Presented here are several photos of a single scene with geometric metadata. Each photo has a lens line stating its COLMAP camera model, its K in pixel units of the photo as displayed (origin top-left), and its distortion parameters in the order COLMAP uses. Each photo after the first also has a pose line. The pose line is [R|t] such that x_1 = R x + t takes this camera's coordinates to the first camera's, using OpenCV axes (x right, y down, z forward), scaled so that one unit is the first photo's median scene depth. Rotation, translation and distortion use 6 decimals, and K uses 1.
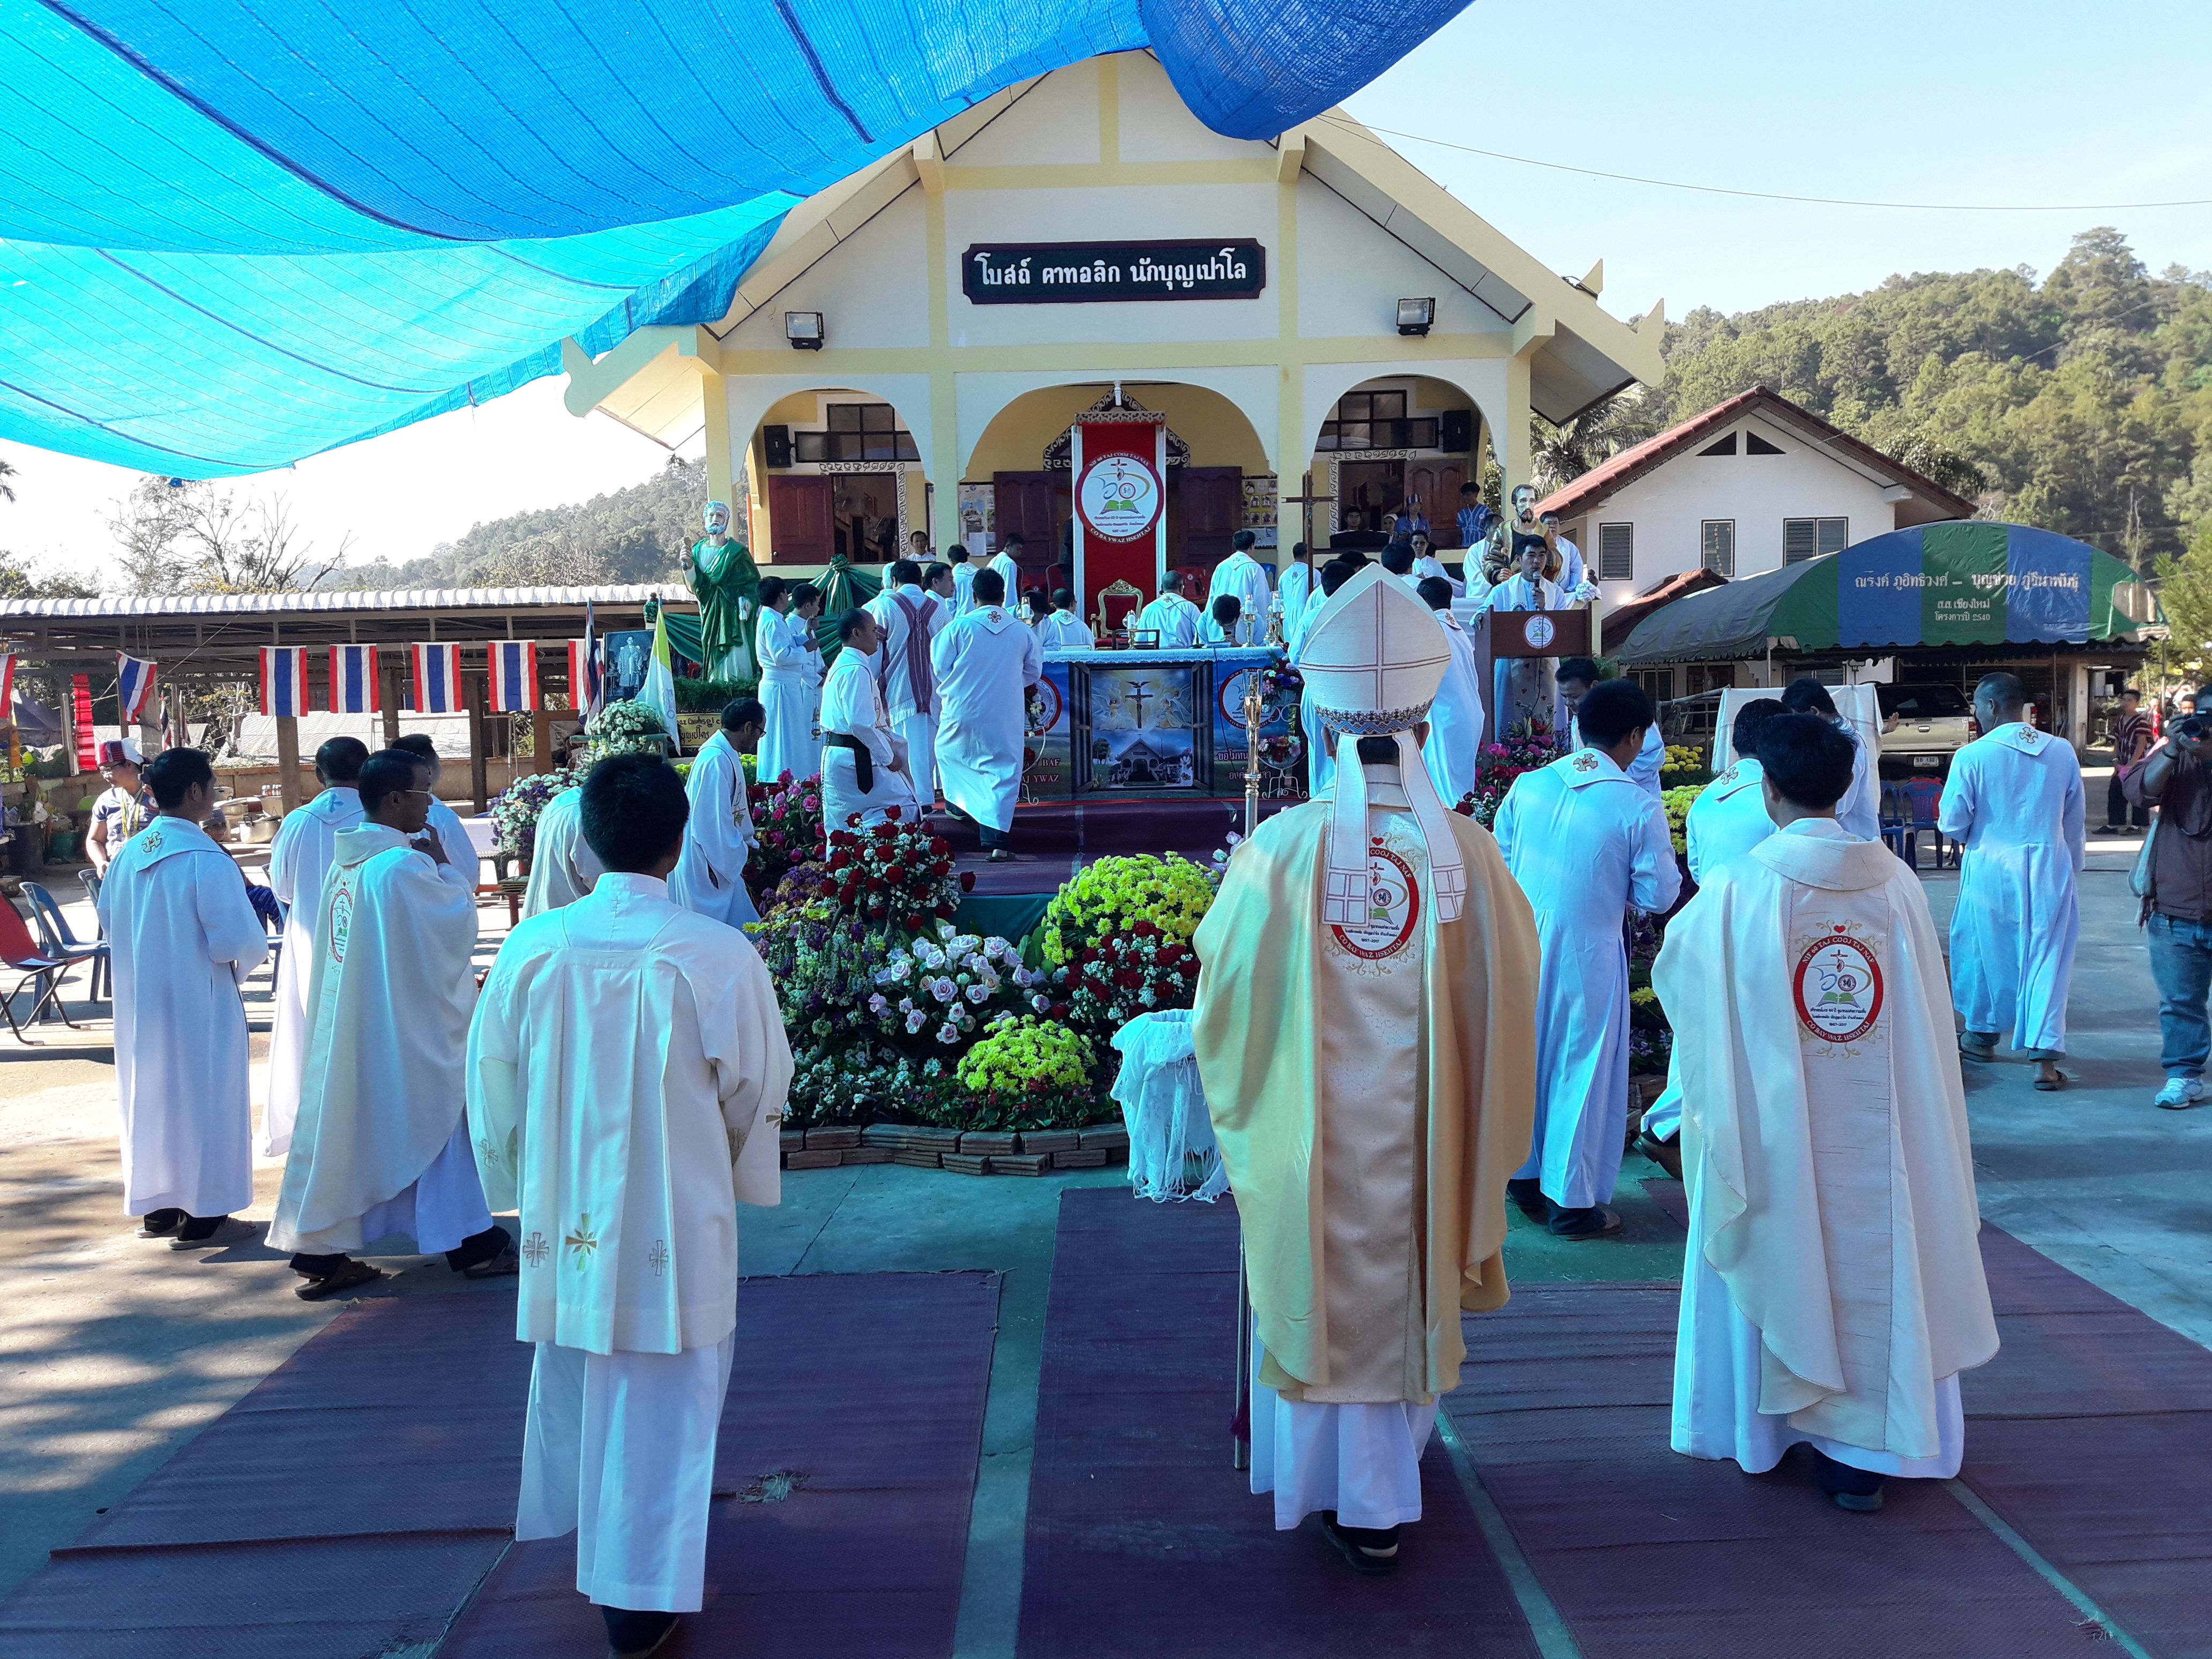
lens RADIAL K [[1796.2, 0, 1124.4], [0, 1796.2, 819.8], [0, 0, 1]] dist [0.173029, -0.451211]
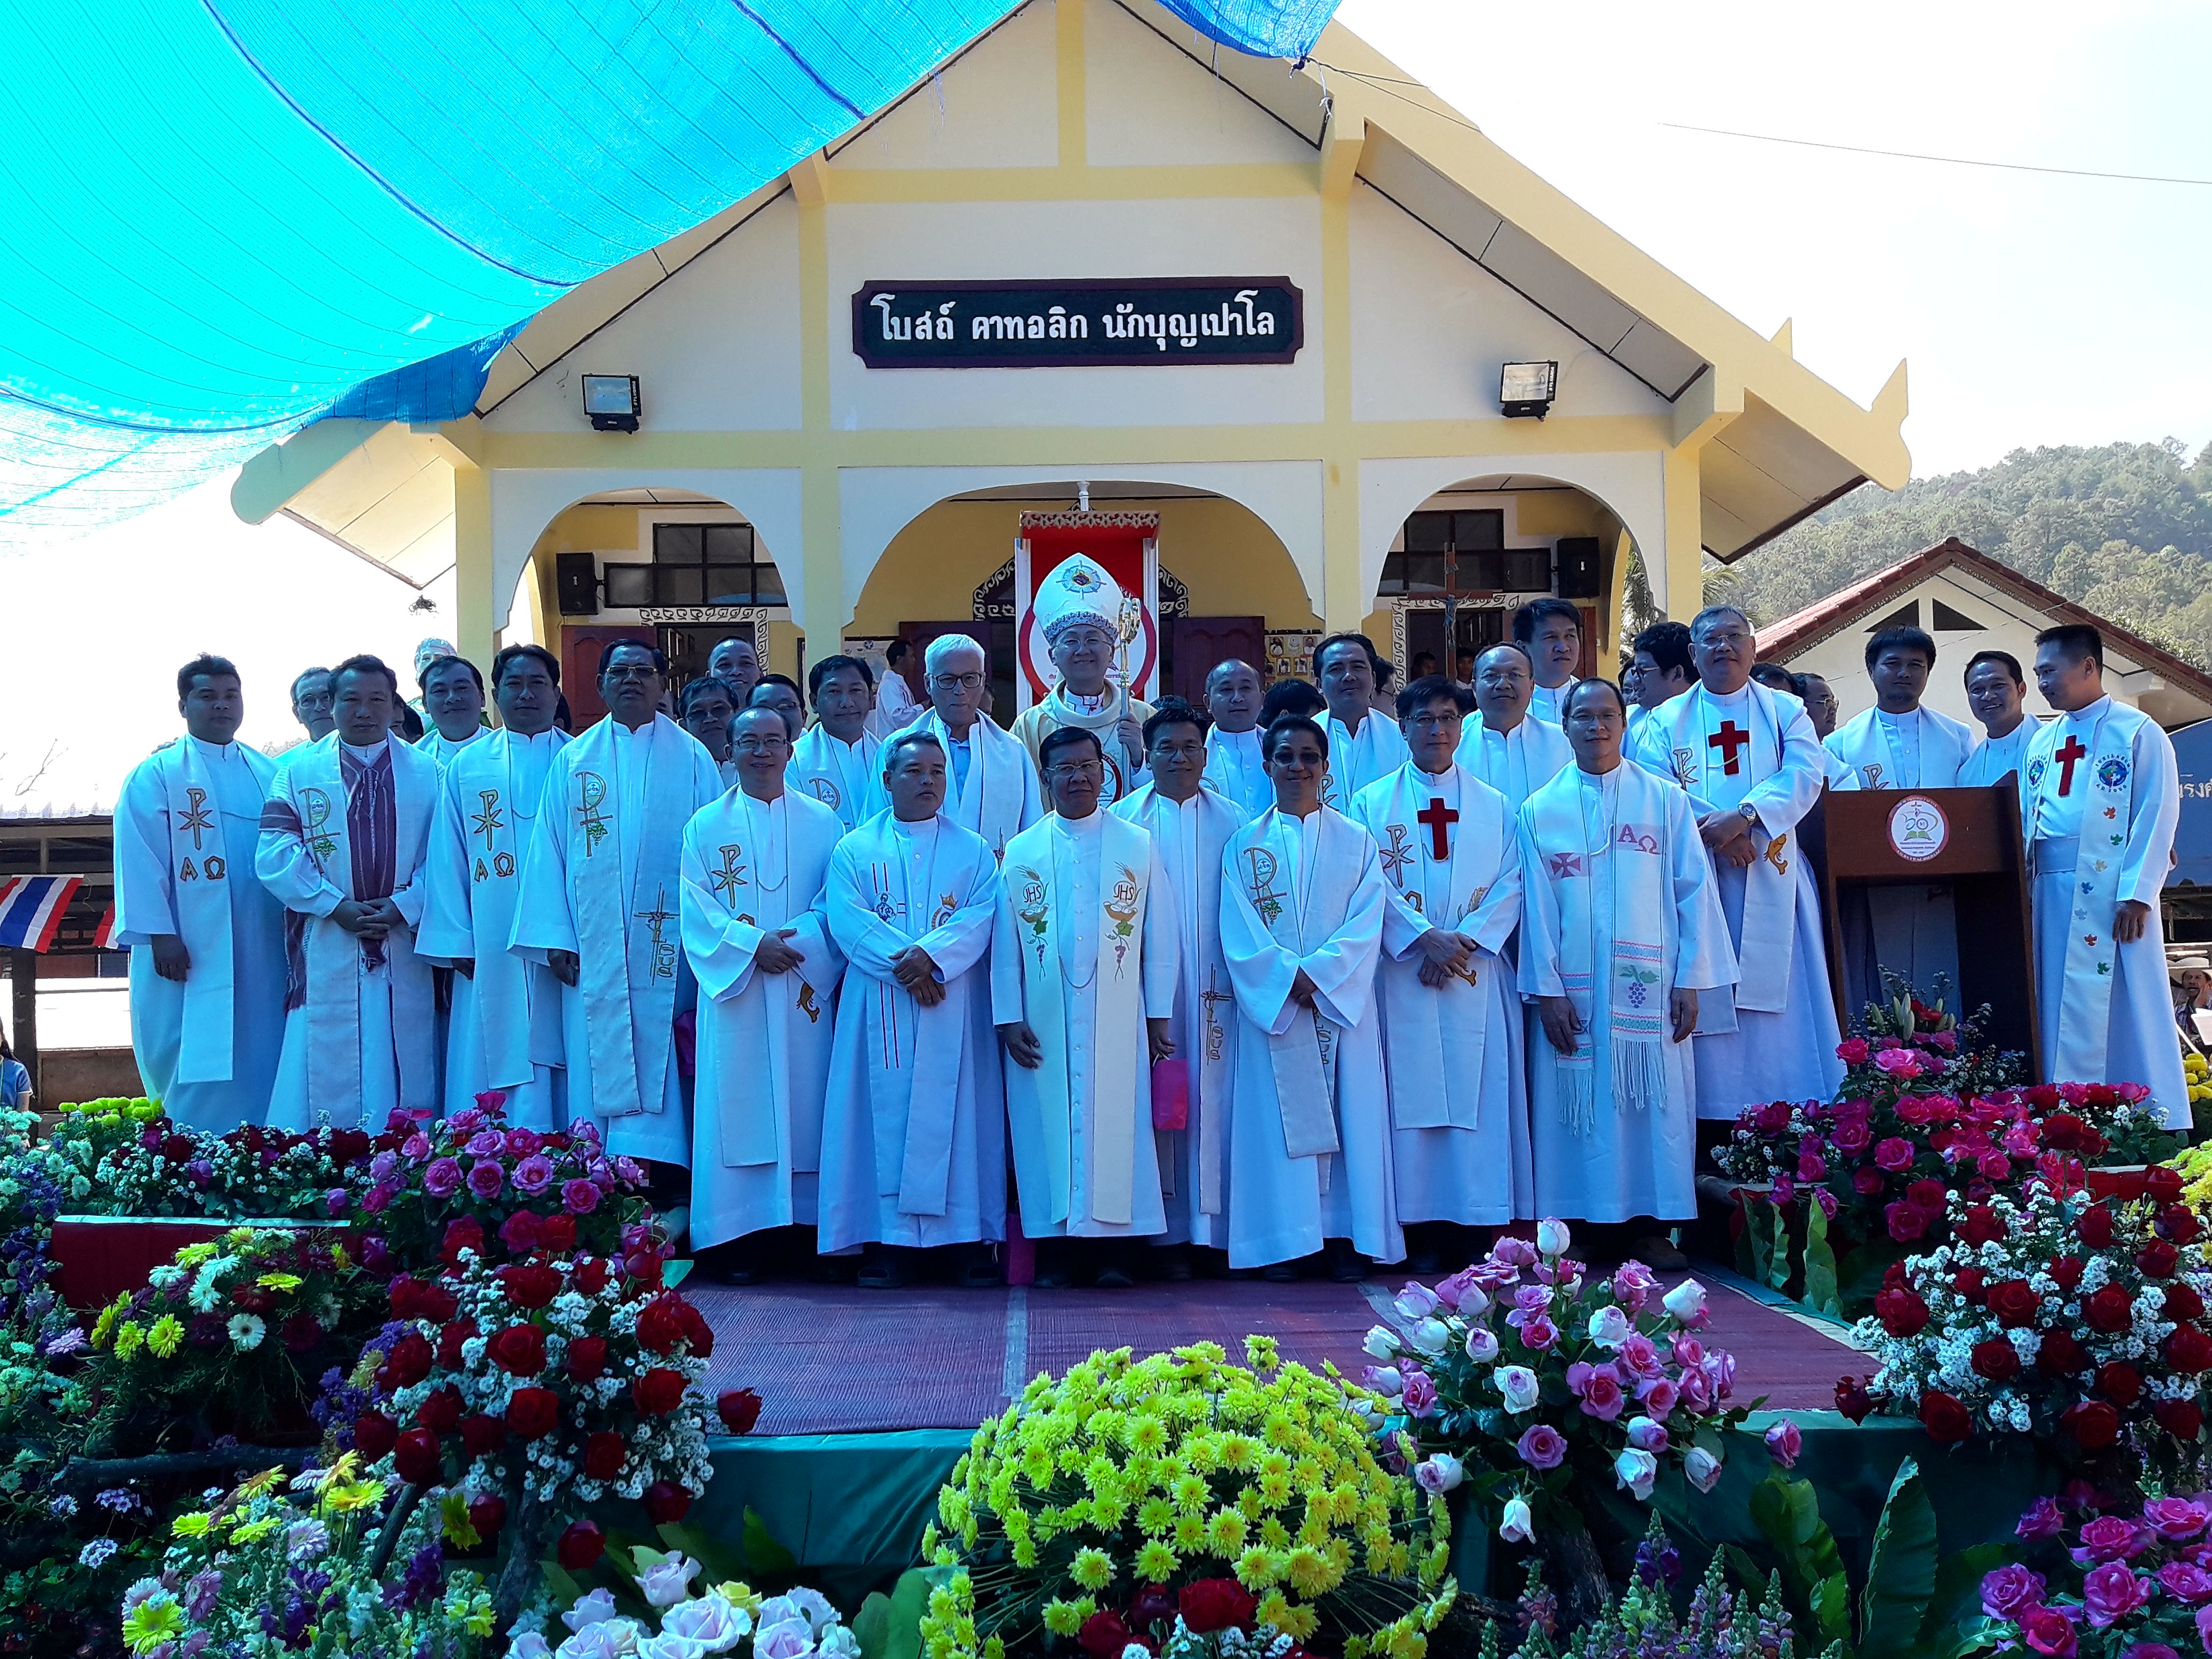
lens RADIAL K [[2270.6, 0, 1106.0], [0, 2270.6, 829.5], [0, 0, 1]] dist [0.153193, -0.003806]
pose [[0.999936, 0.001260, 0.011235, -0.004925], [0.000138, 0.992338, -0.123555, -0.011188], [-0.011305, 0.123549, 0.992274, 0.183937]]
